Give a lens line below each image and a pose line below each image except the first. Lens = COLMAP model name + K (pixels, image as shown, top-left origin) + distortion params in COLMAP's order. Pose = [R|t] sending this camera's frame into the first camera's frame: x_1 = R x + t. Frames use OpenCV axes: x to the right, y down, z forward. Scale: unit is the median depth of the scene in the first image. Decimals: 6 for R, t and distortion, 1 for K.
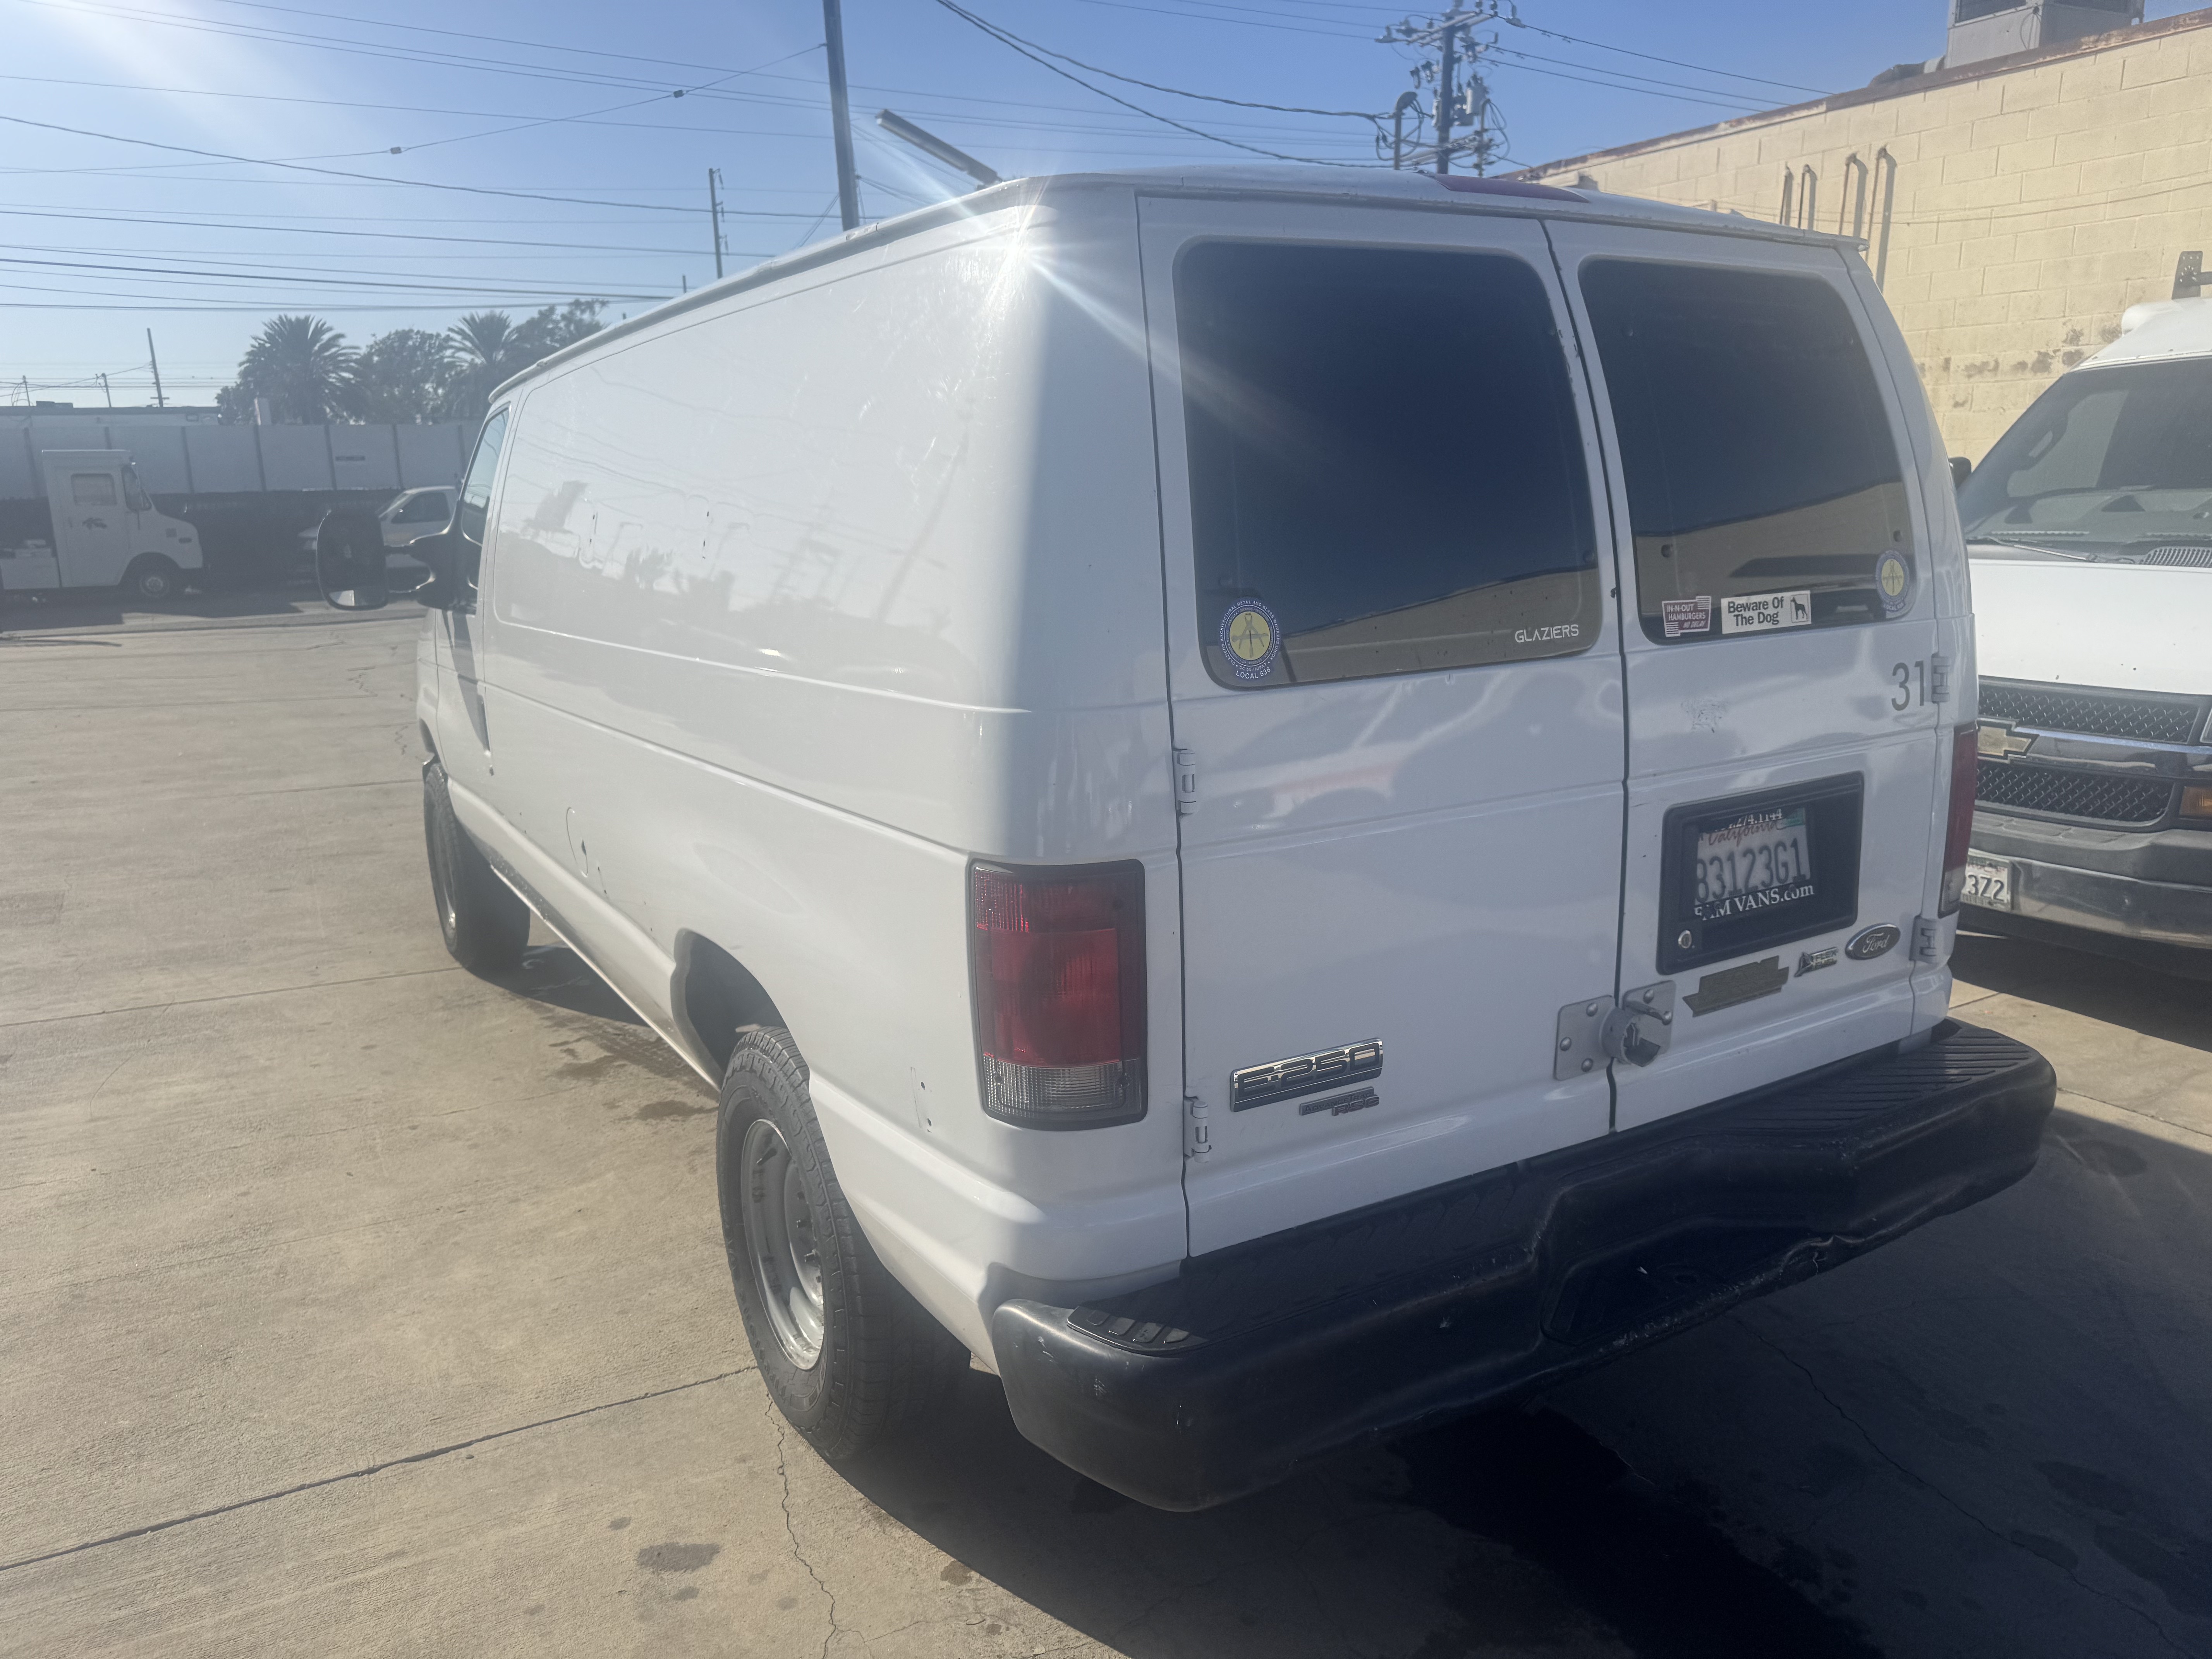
lens RADIAL K [[1568.2, 0, 1112.6], [0, 1568.2, 852.7], [0, 0, 1]] dist [0.024167, -0.032387]
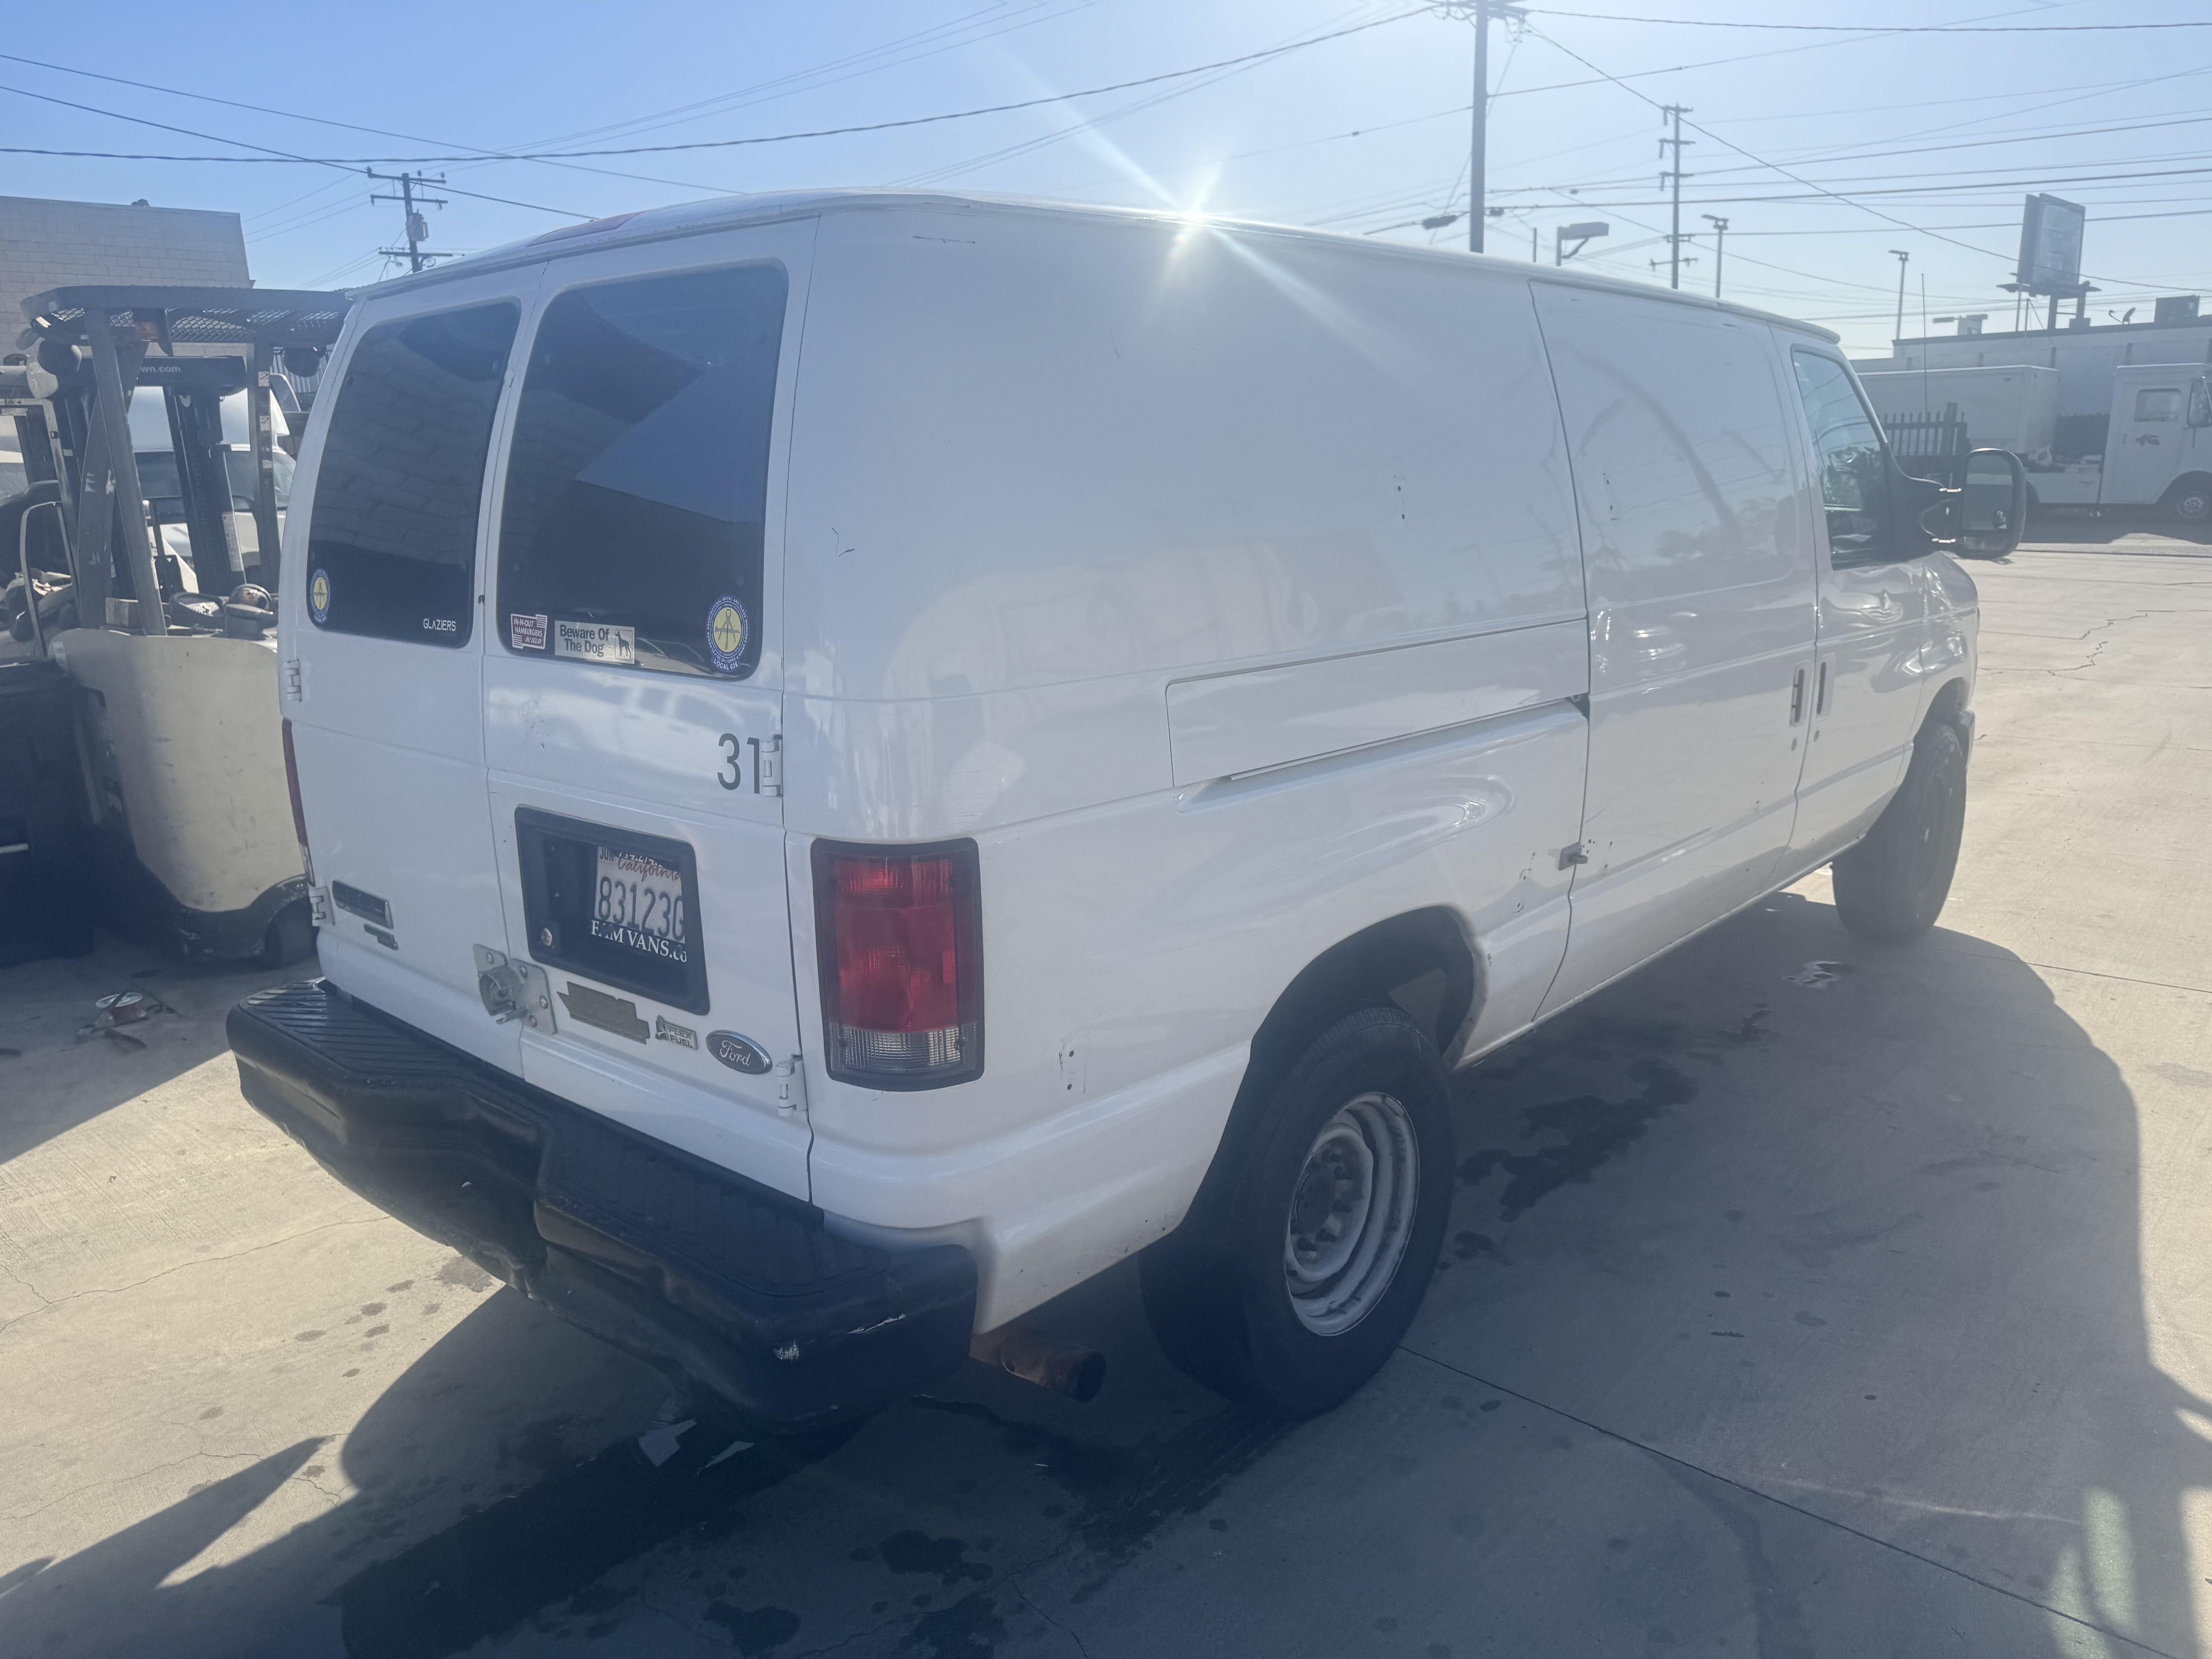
lens RADIAL K [[1556.0, 0, 1174.3], [0, 1556.0, 862.9], [0, 0, 1]] dist [0.007751, 0.001811]
pose [[0.352413, 0.260028, -0.898994, 1.371534], [-0.203896, 0.958880, 0.197421, -0.271274], [0.913363, 0.113728, 0.390940, 0.921142]]
